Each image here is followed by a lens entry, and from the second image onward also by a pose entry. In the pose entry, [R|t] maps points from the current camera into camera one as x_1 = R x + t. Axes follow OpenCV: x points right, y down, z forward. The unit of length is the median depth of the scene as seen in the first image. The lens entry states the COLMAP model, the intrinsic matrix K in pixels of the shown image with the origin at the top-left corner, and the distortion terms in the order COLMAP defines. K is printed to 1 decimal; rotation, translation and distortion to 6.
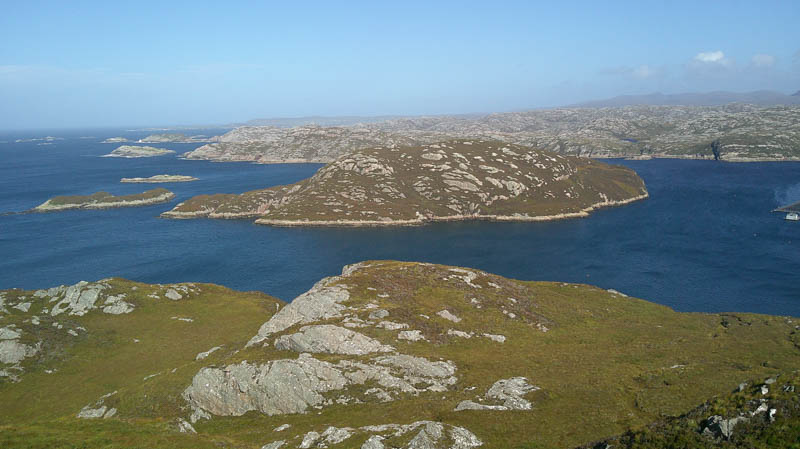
lens RADIAL K [[650.3, 0, 400.6], [0, 650.3, 223.9], [0, 0, 1]] dist [-0.013666, -0.056240]
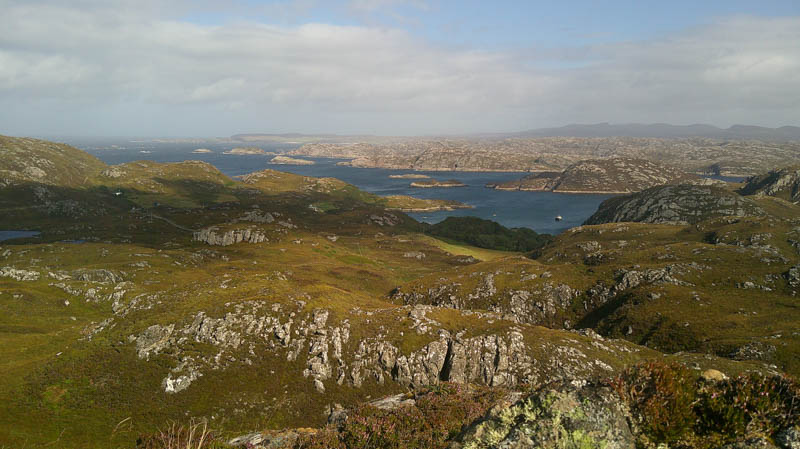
lens RADIAL K [[650.3, 0, 399.7], [0, 650.3, 225.8], [0, 0, 1]] dist [-0.013666, -0.056240]
pose [[0.995975, 0.021256, 0.087080, -0.869153], [-0.018790, 0.999402, -0.029039, 0.173762], [-0.087645, 0.027286, 0.995778, -1.069092]]
